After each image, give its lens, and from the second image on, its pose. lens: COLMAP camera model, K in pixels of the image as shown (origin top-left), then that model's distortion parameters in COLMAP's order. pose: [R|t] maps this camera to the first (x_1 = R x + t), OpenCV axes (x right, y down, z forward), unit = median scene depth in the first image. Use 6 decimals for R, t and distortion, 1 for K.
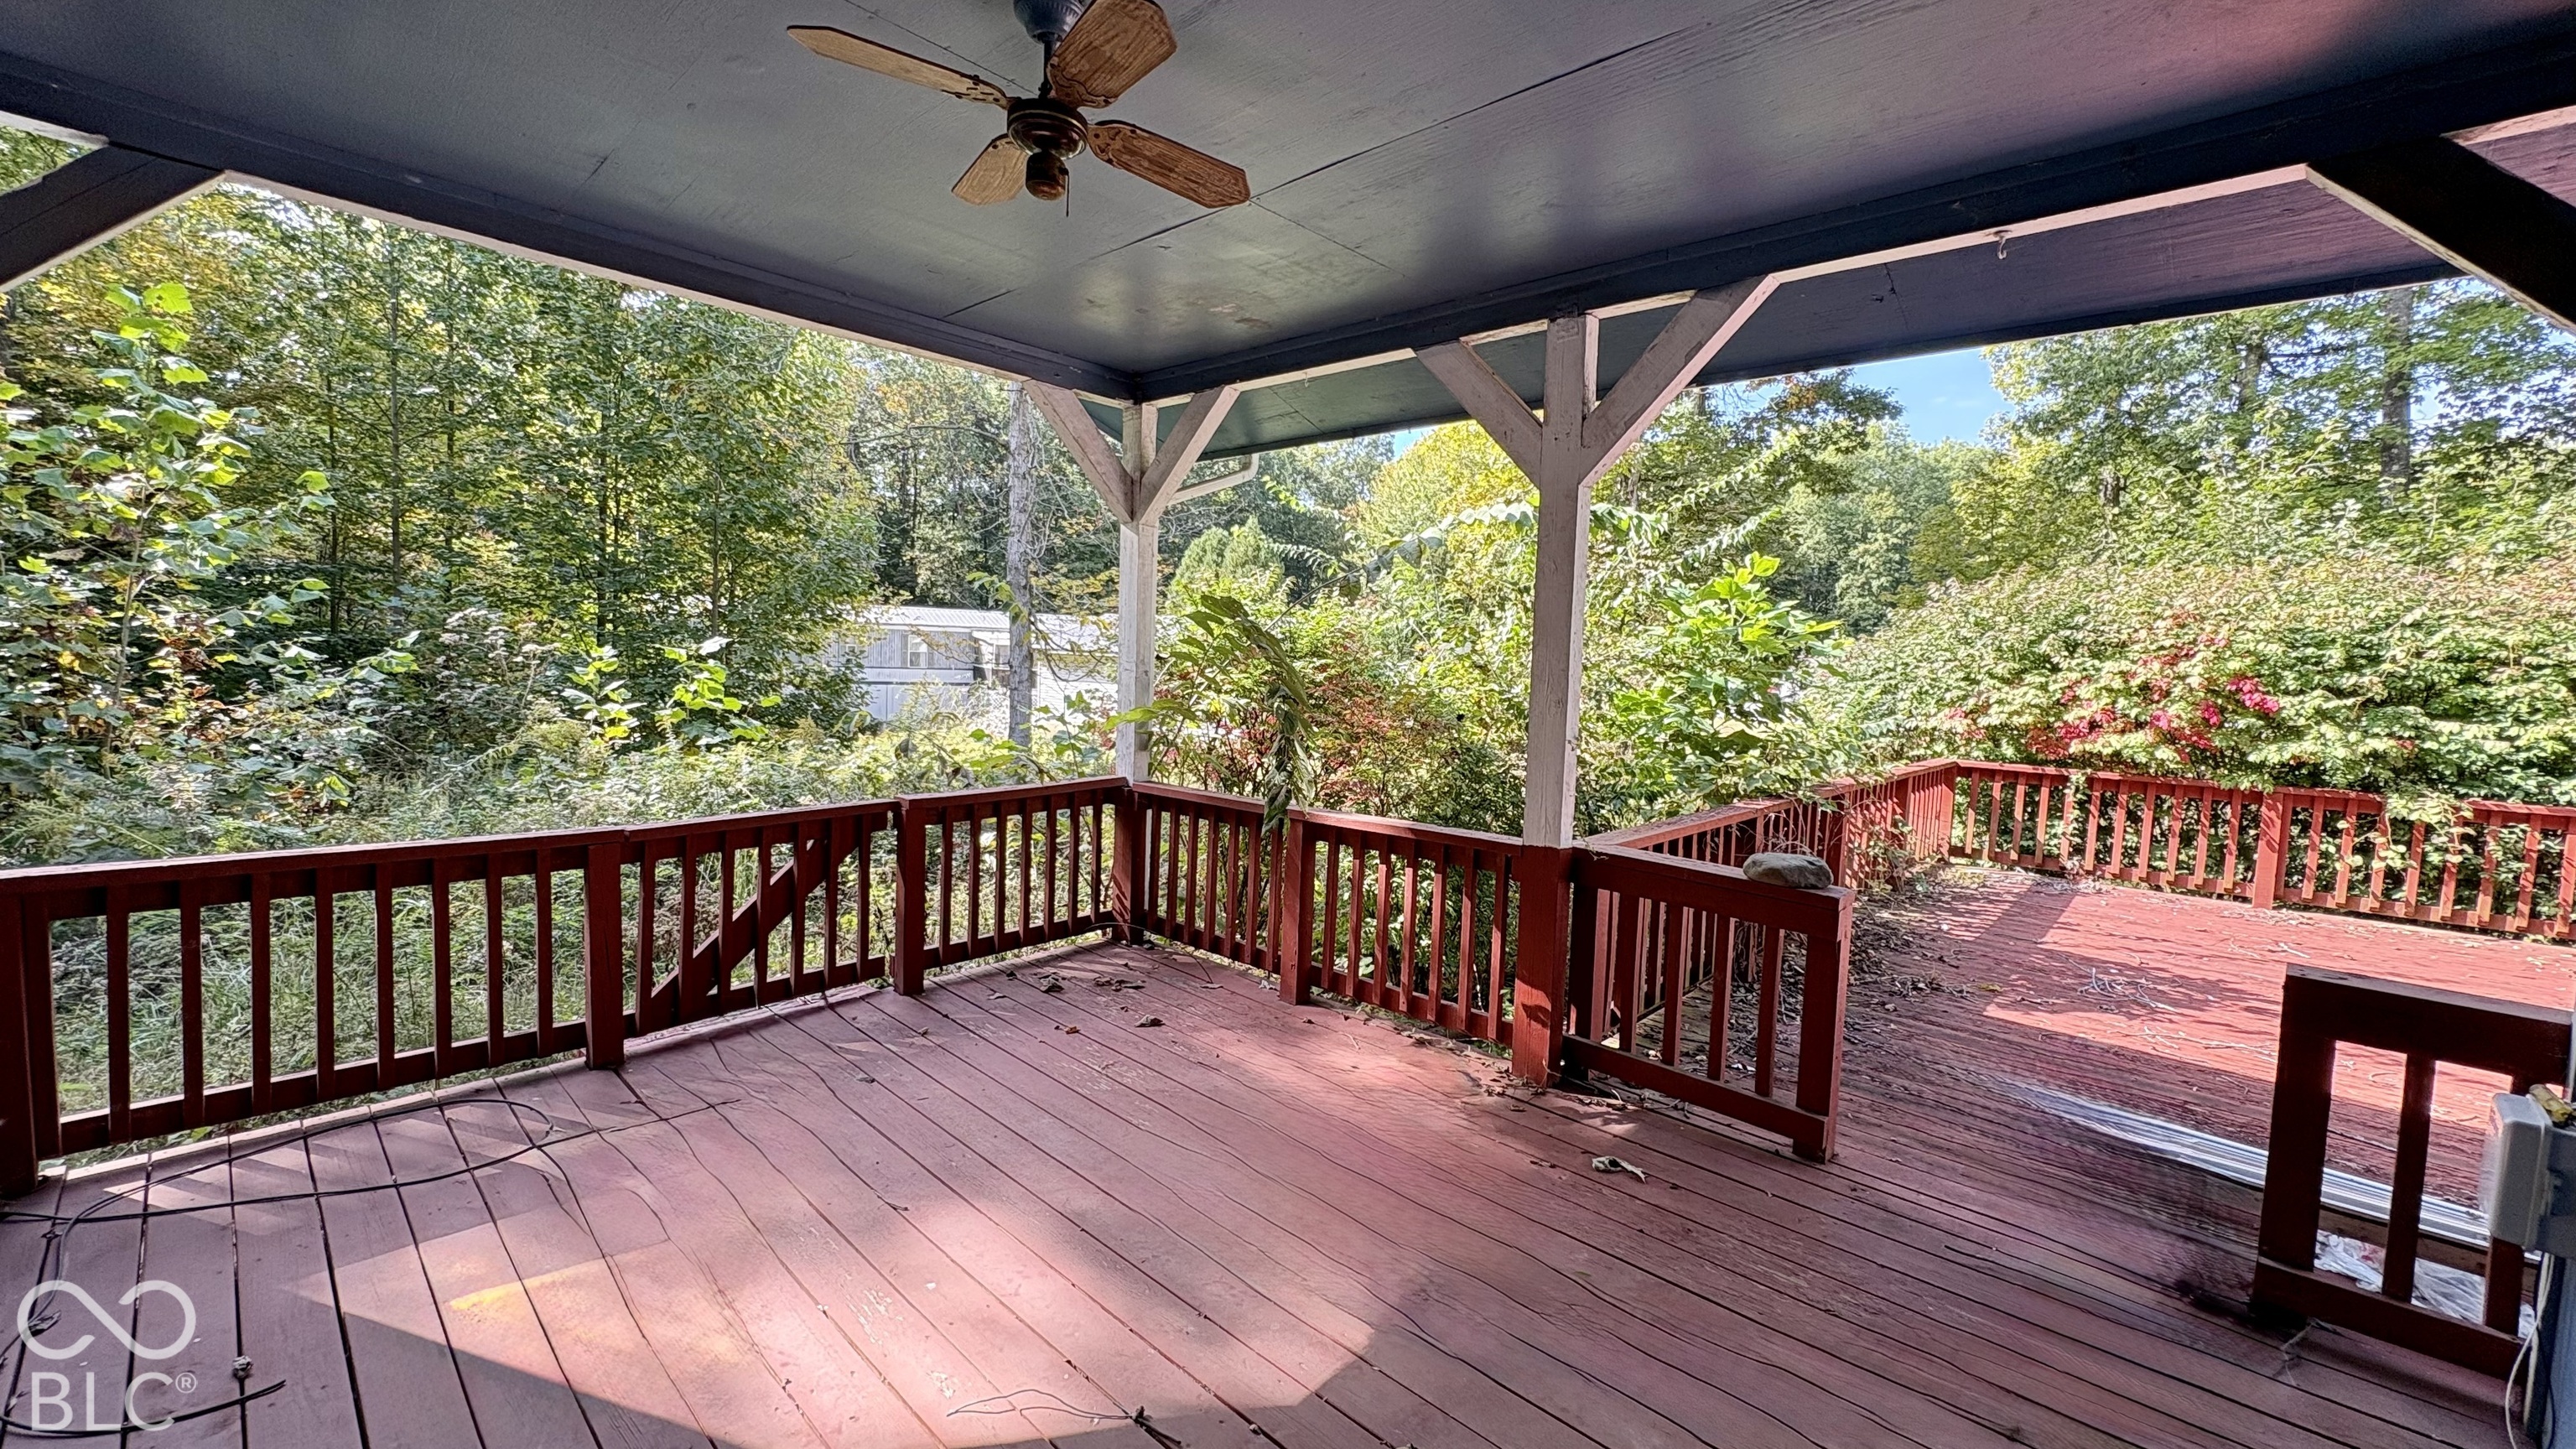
lens RADIAL K [[1032.0, 0, 1288.0], [0, 1032.0, 724.5], [0, 0, 1]] dist [0.000748, 0.000536]
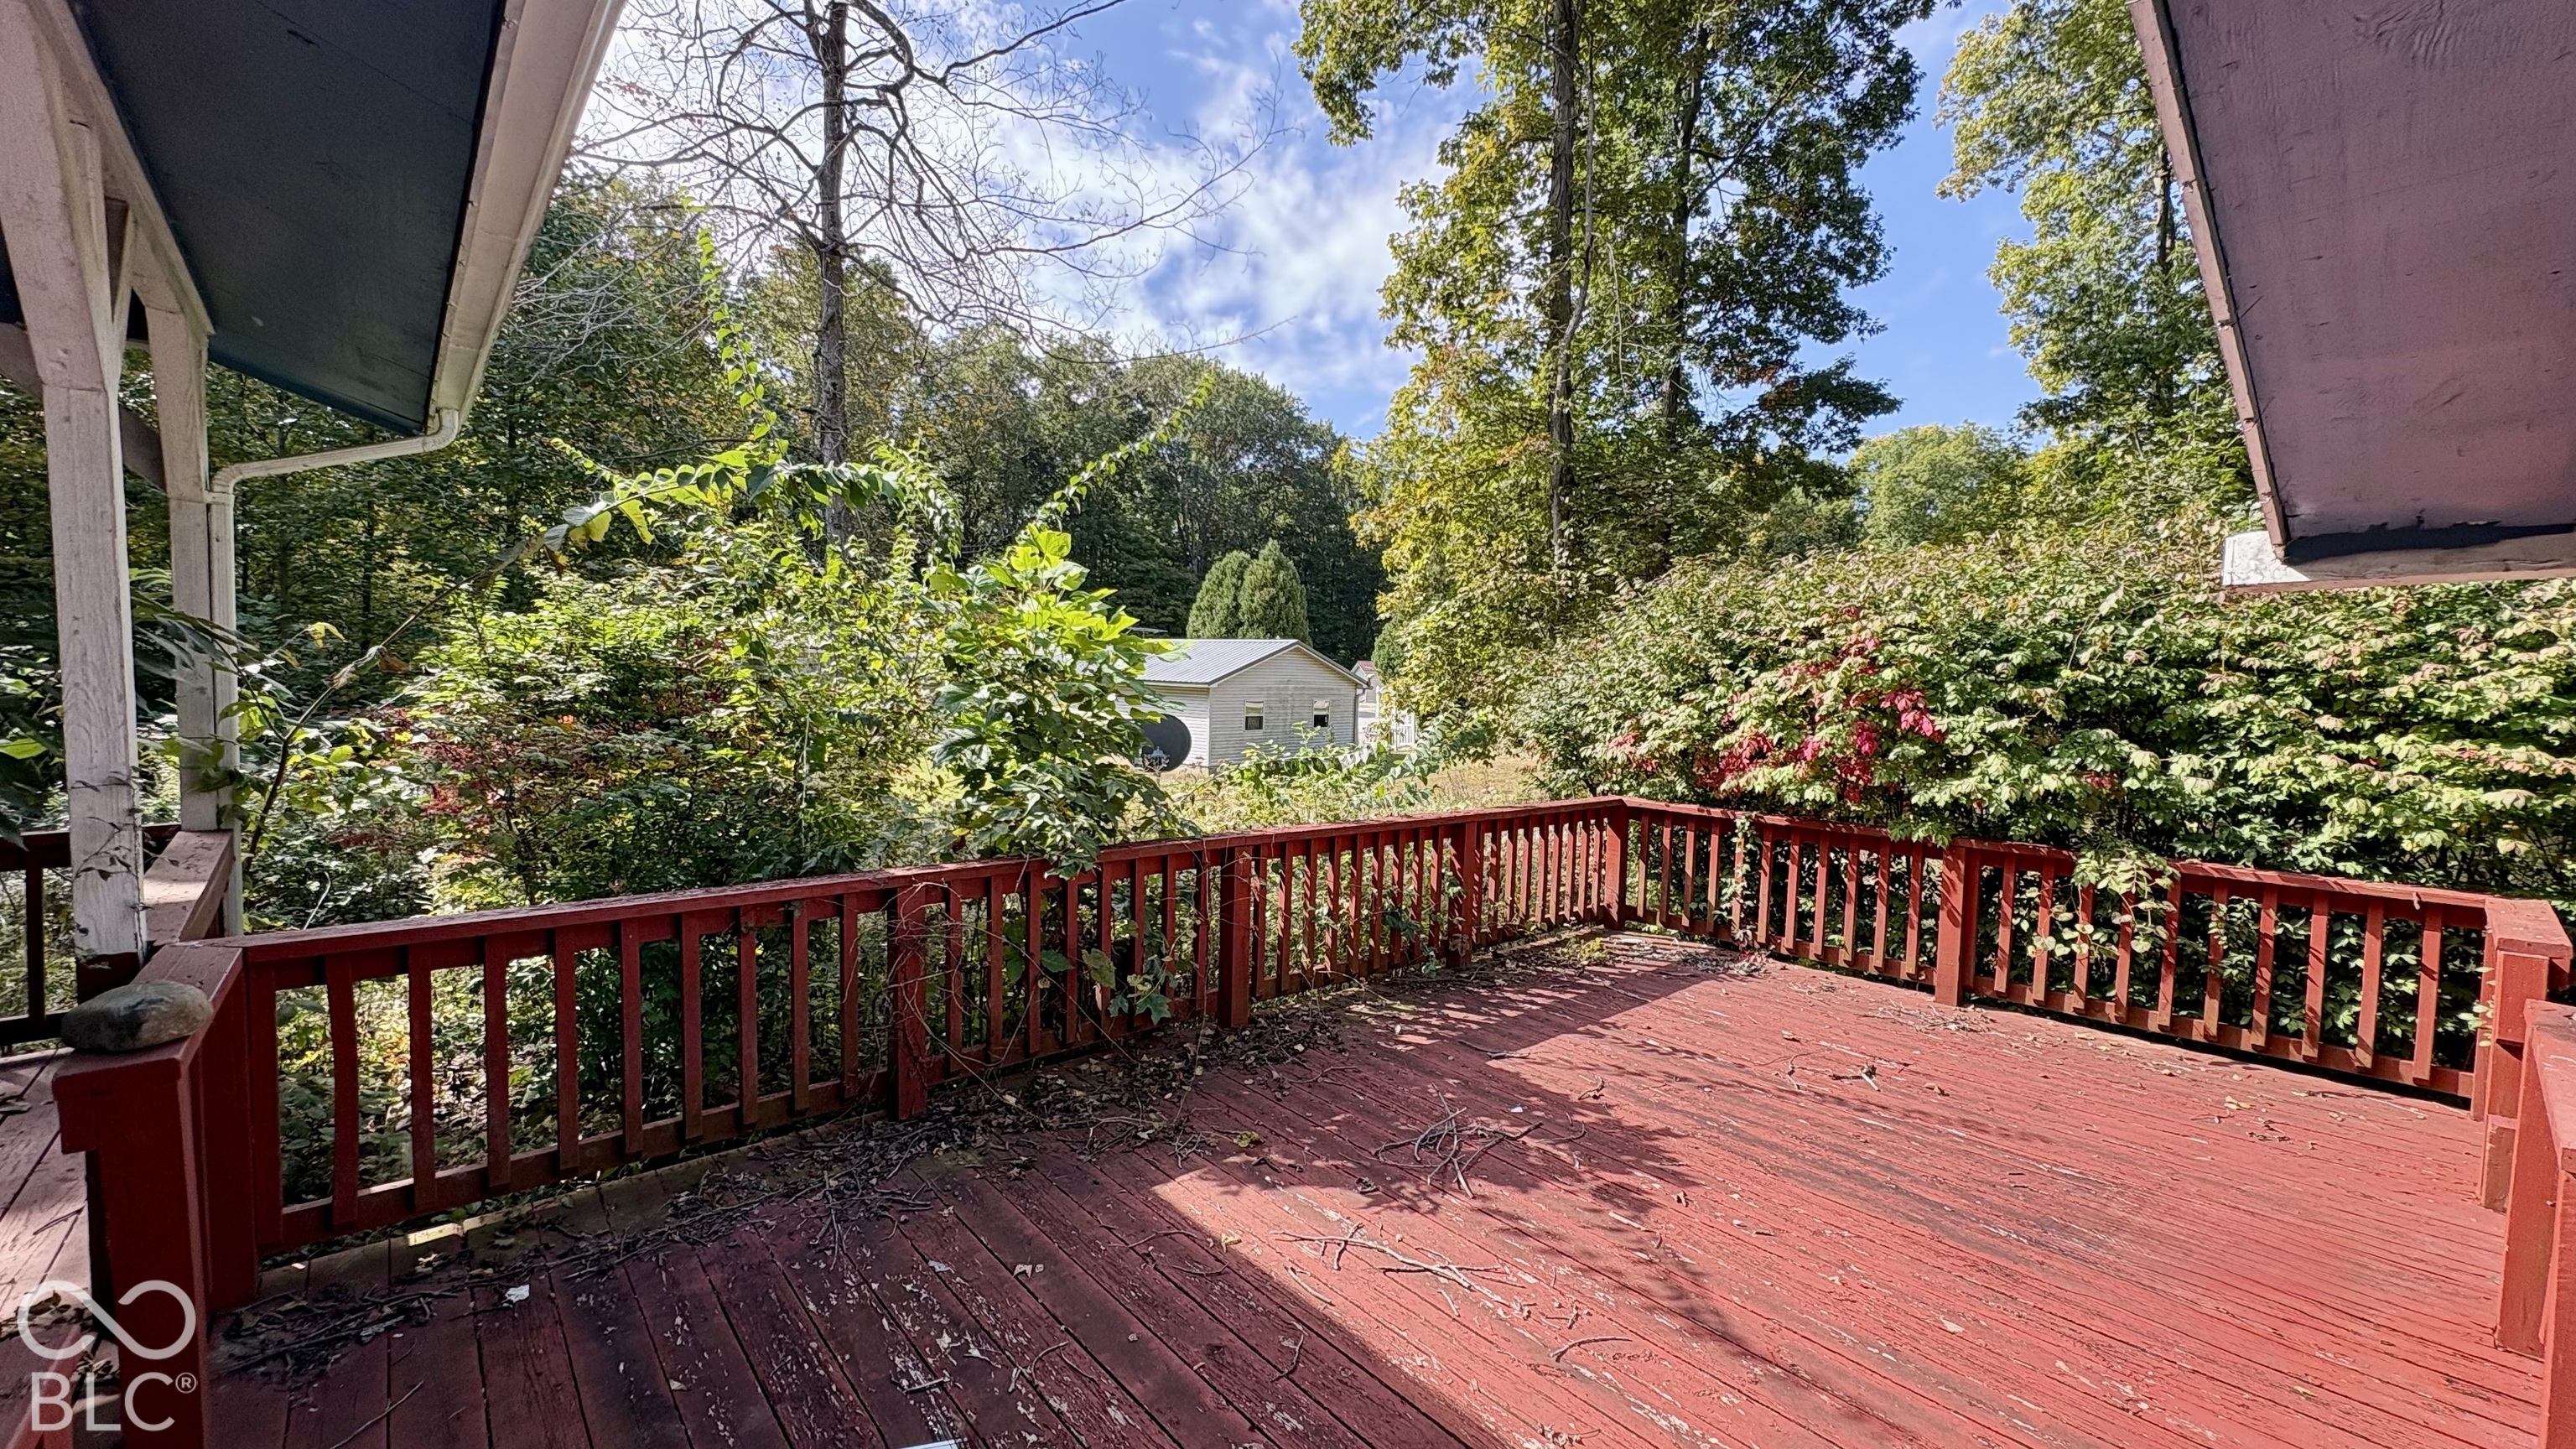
lens RADIAL K [[1027.4, 0, 1288.0], [0, 1027.4, 724.5], [0, 0, 1]] dist [-0.001721, -0.000082]
pose [[0.995595, -0.002923, -0.093712, 0.562040], [0.000691, 0.999716, -0.023841, -0.003895], [0.093755, 0.023672, 0.995314, 0.228560]]
